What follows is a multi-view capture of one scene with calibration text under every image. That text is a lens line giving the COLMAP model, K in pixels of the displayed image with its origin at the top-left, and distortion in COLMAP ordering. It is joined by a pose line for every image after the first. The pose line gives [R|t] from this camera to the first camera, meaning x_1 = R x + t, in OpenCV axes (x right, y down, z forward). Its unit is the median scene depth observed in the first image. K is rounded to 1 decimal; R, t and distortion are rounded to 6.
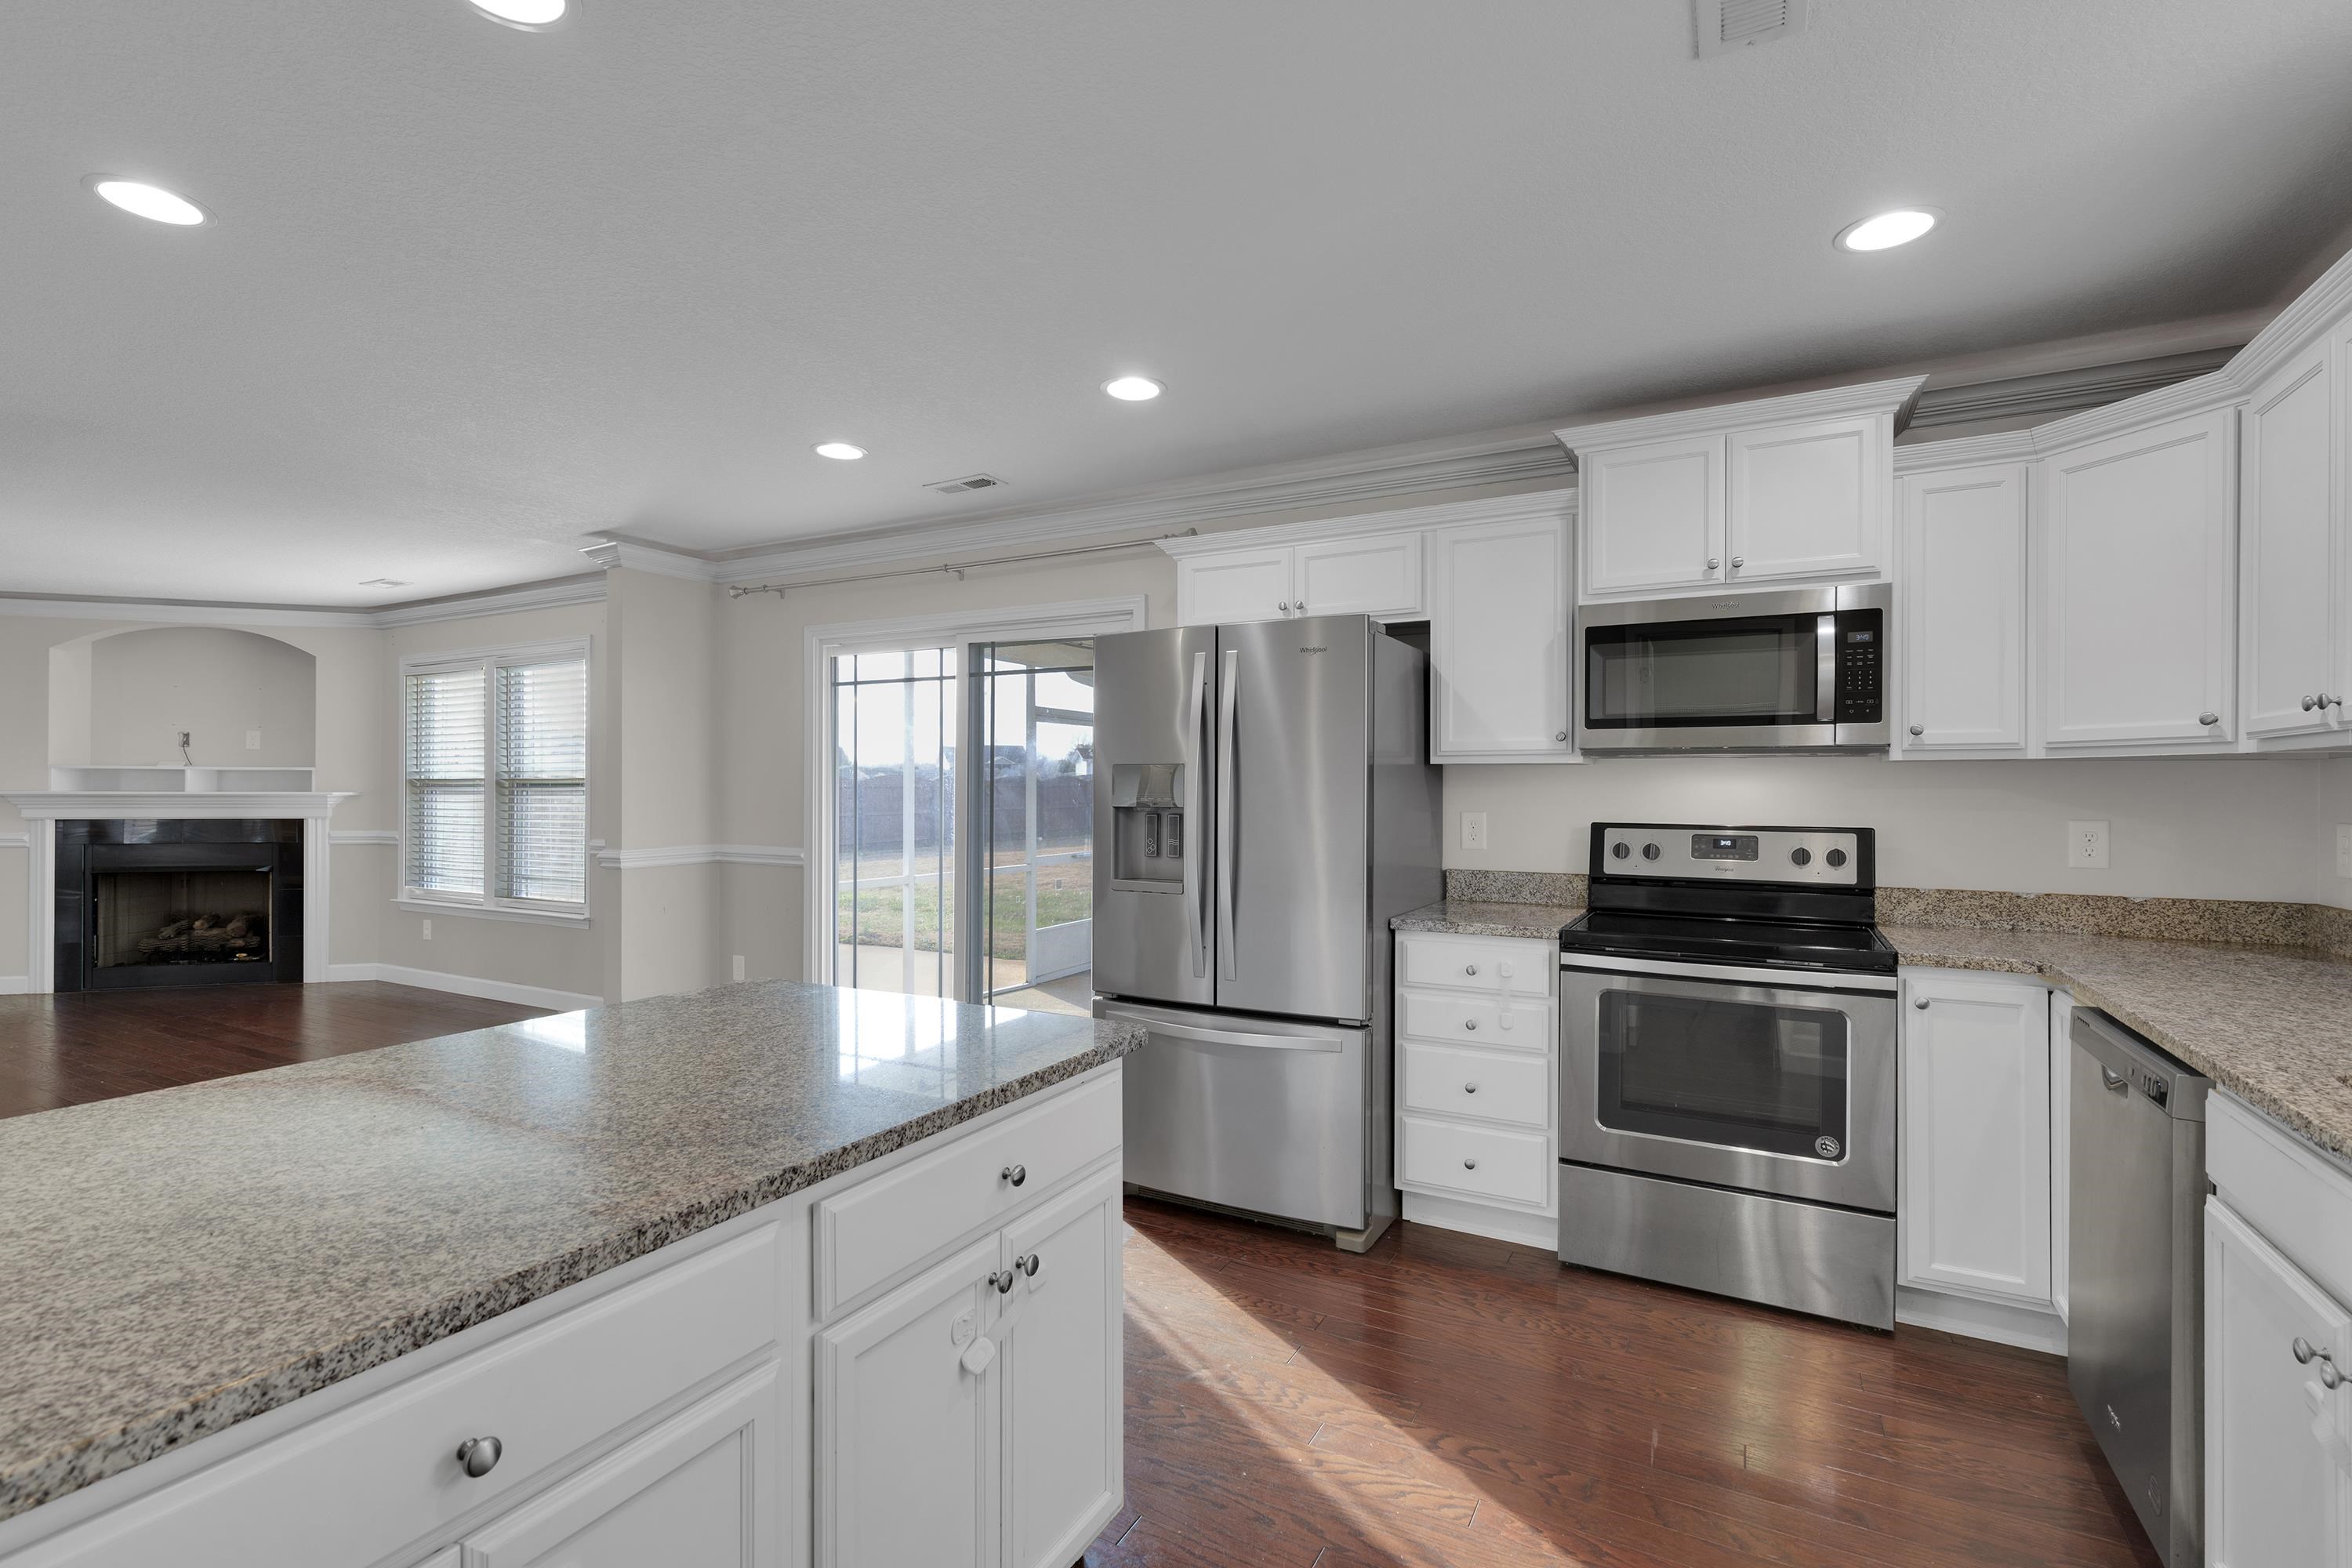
lens RADIAL K [[1055.7, 0, 1168.9], [0, 1055.7, 788.9], [0, 0, 1]] dist [-0.000797, -0.000478]
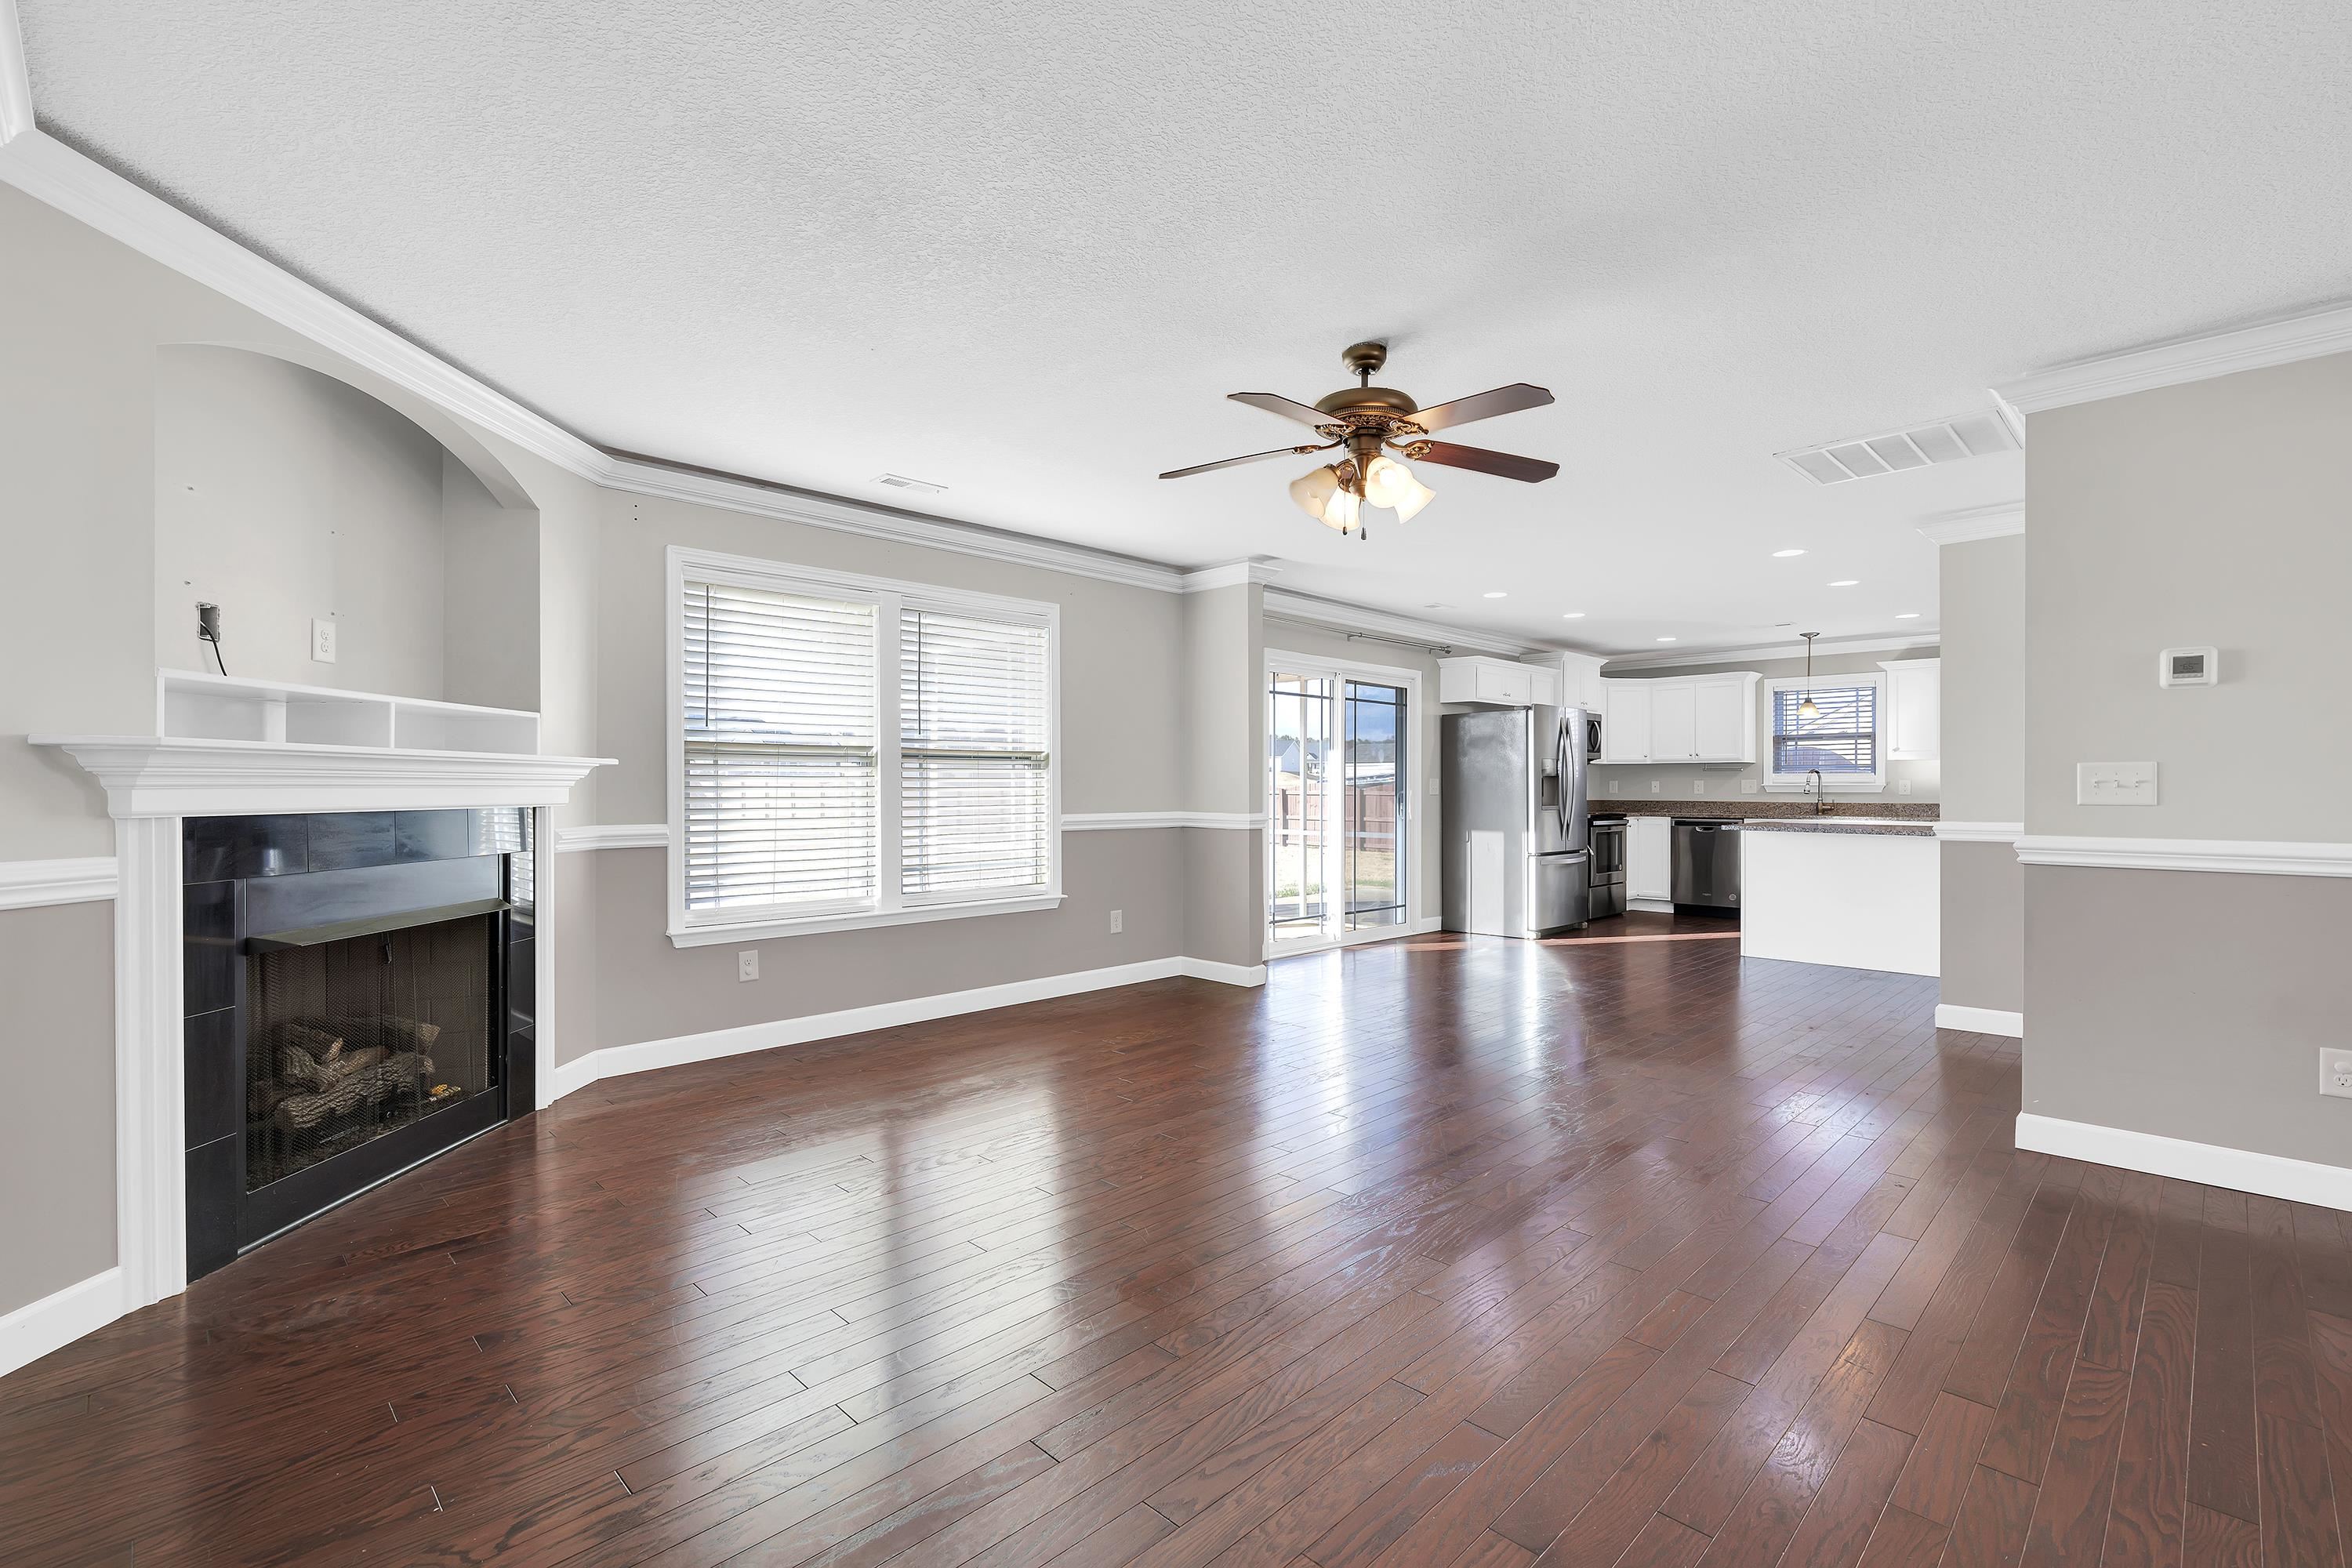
lens RADIAL K [[1043.3, 0, 1173.1], [0, 1043.3, 791.6], [0, 0, 1]] dist [-0.001843, 0.000311]
pose [[0.286424, -0.007368, 0.958075, -2.525095], [0.000492, 0.999971, 0.007543, 0.033808], [-0.958103, -0.001689, 0.286419, 1.090294]]
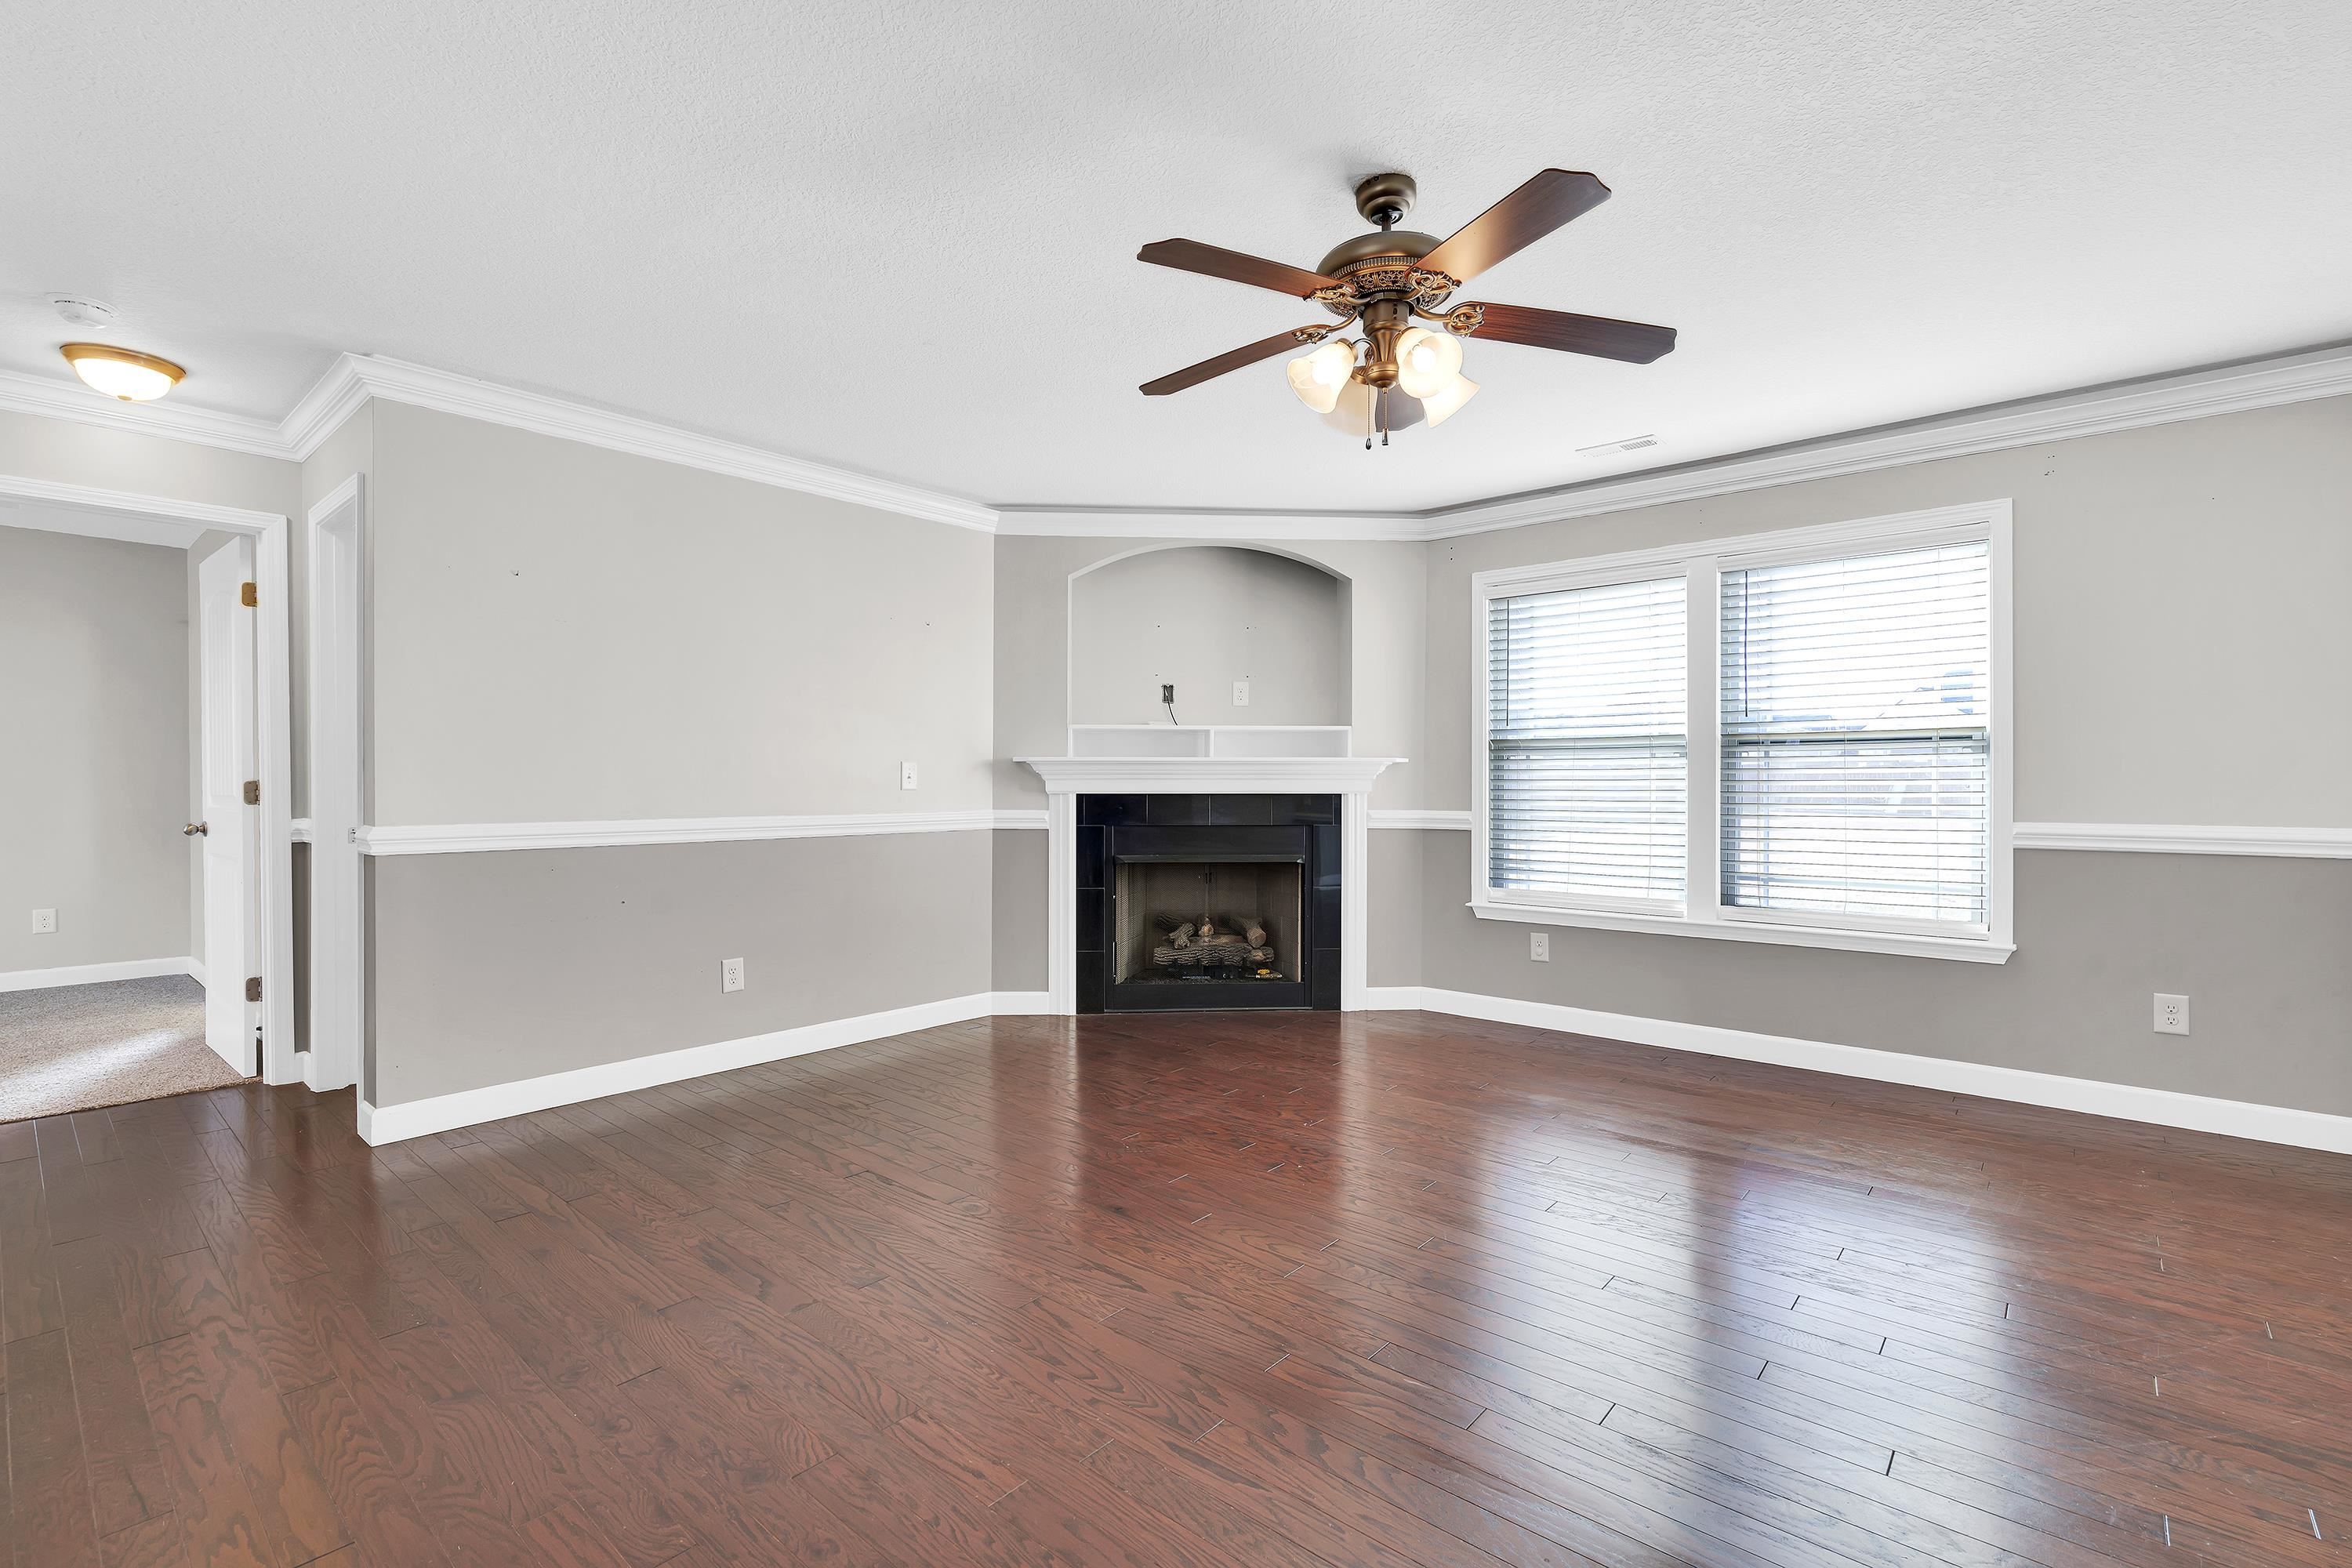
lens RADIAL K [[1055.7, 0, 1168.9], [0, 1055.7, 788.9], [0, 0, 1]] dist [-0.000797, -0.000478]
pose [[0.978133, -0.001618, -0.207976, -1.598919], [0.003943, 0.999934, 0.010767, 0.032934], [0.207945, -0.011352, 0.978075, 0.479898]]
